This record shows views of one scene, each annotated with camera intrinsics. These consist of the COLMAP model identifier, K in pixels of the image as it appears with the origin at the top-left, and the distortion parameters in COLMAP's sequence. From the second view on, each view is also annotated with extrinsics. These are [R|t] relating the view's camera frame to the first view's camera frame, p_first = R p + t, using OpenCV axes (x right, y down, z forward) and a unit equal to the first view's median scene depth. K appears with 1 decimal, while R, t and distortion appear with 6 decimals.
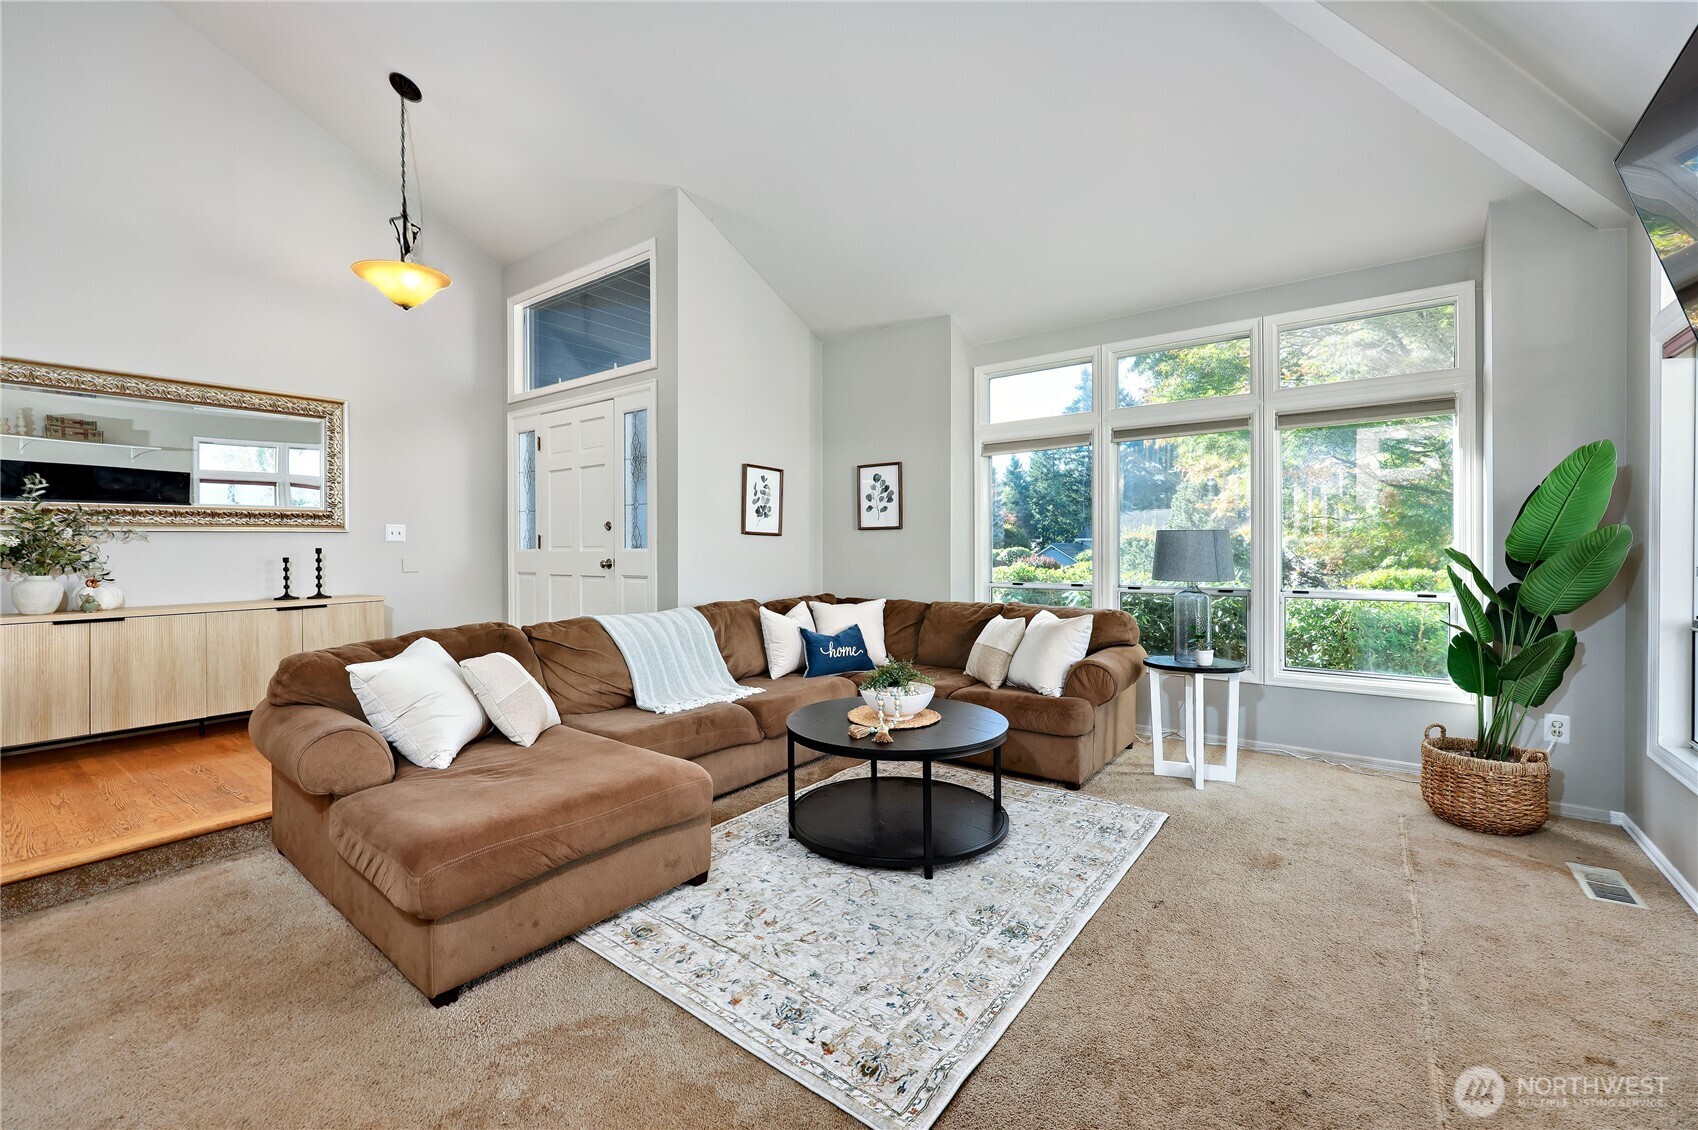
lens RADIAL K [[722.0, 0, 810.8], [0, 722.0, 552.7], [0, 0, 1]] dist [-0.000317, -0.000061]
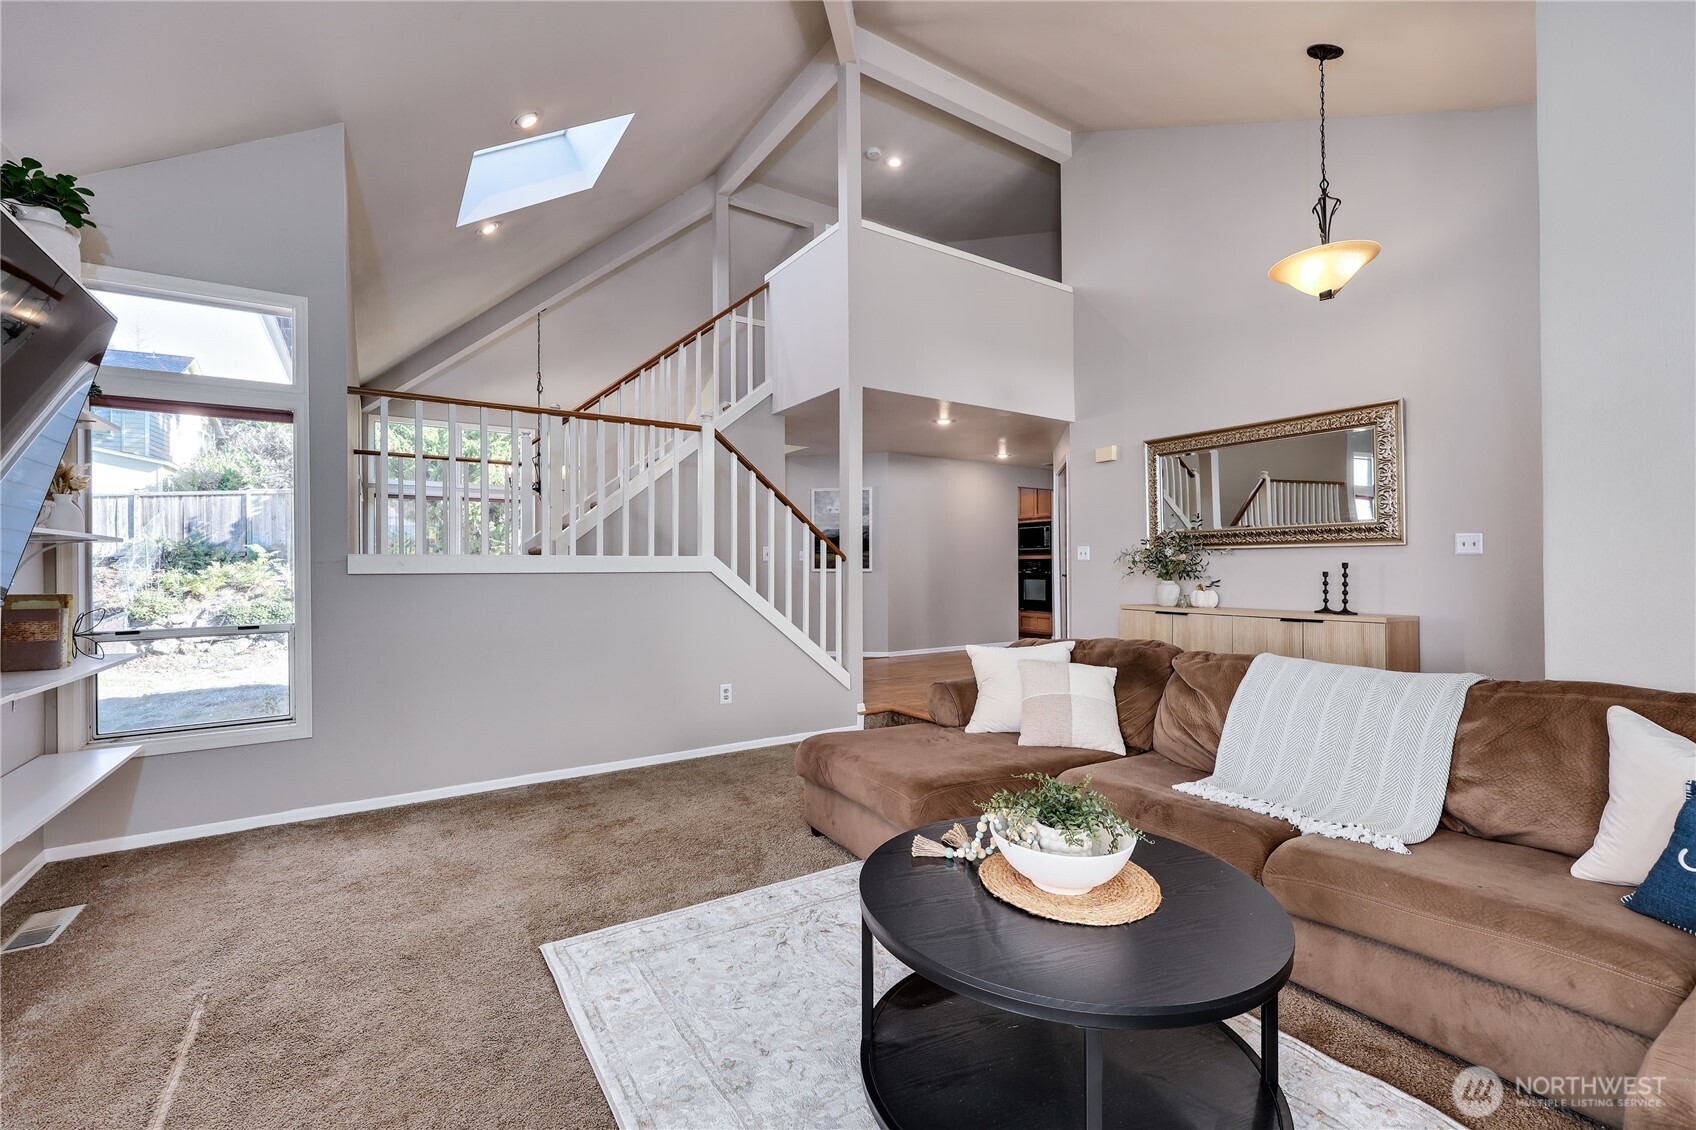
lens RADIAL K [[719.9, 0, 848.0], [0, 719.9, 565.0], [0, 0, 1]] dist [-0.000729, -0.000038]
pose [[-0.309589, 0.008916, -0.950829, 0.450465], [0.001884, 0.999960, 0.008764, -0.013142], [0.950869, 0.000922, -0.309593, 0.663521]]
